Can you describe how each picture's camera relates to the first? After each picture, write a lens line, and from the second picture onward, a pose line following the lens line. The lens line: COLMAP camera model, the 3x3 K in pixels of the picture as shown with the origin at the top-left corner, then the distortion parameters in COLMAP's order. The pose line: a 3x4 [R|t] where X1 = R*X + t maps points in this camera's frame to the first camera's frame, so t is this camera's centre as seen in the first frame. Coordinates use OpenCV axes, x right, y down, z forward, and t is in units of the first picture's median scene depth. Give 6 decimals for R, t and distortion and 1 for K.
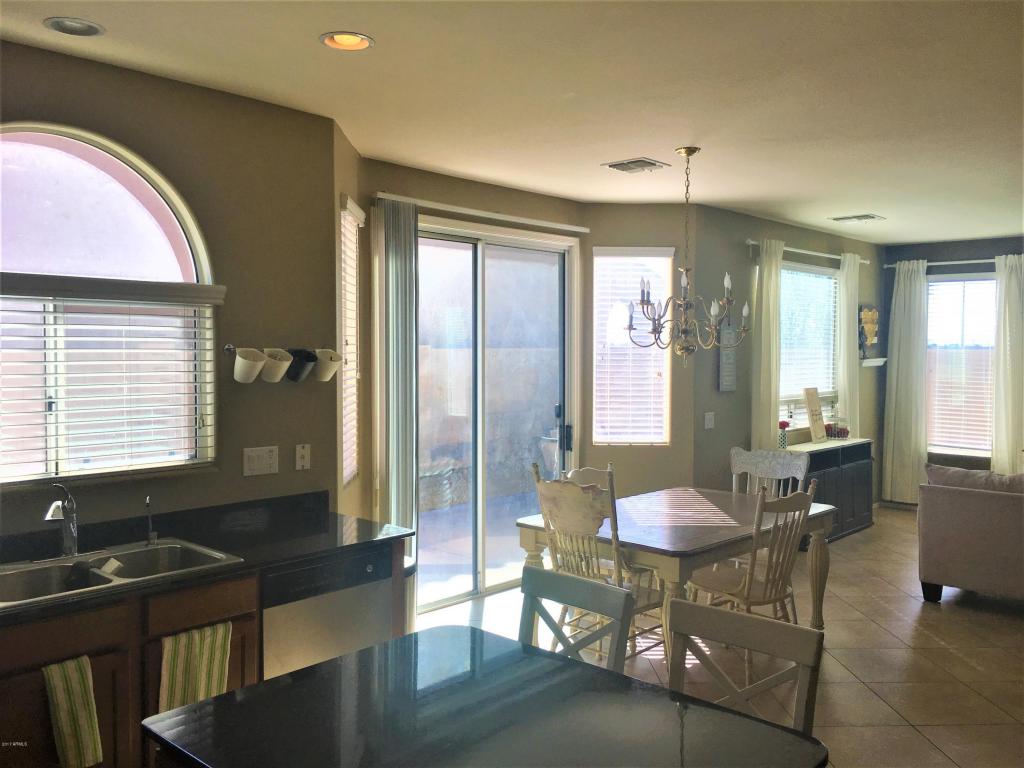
lens RADIAL K [[883.3, 0, 514.7], [0, 883.3, 387.6], [0, 0, 1]] dist [0.043107, -0.021423]
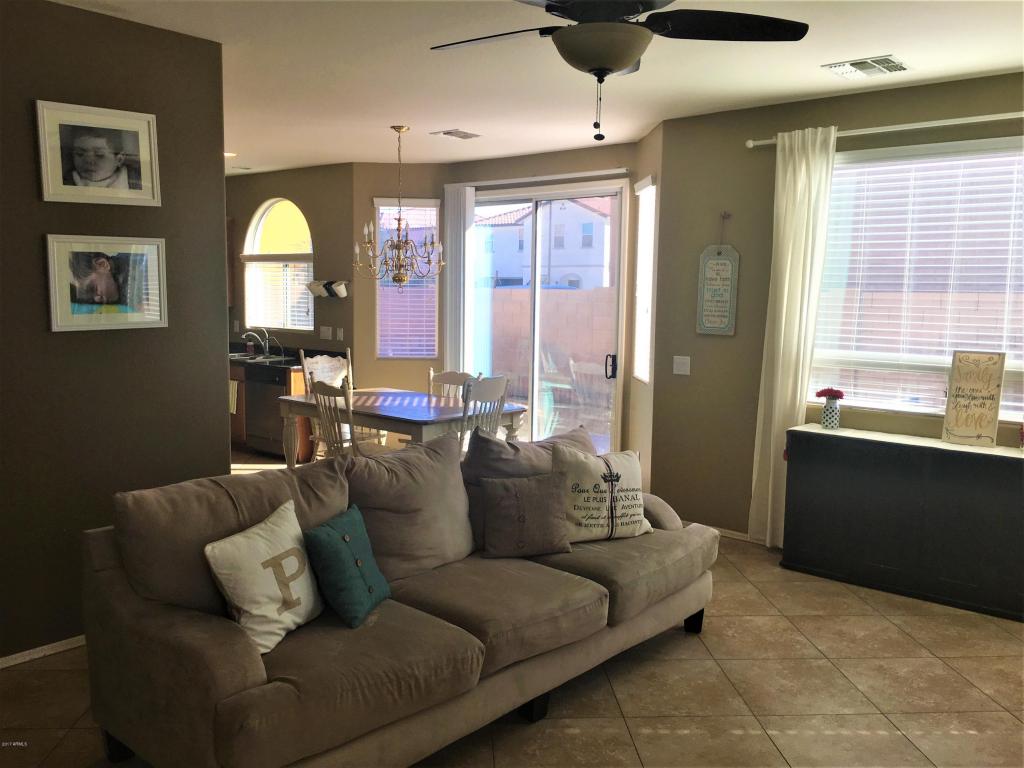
lens RADIAL K [[883.3, 0, 507.6], [0, 883.3, 383.9], [0, 0, 1]] dist [0.043107, -0.021423]
pose [[0.022785, 0.100836, -0.994642, 1.088662], [-0.061101, 0.993181, 0.099288, -0.021274], [0.997871, 0.058512, 0.028791, 0.803892]]
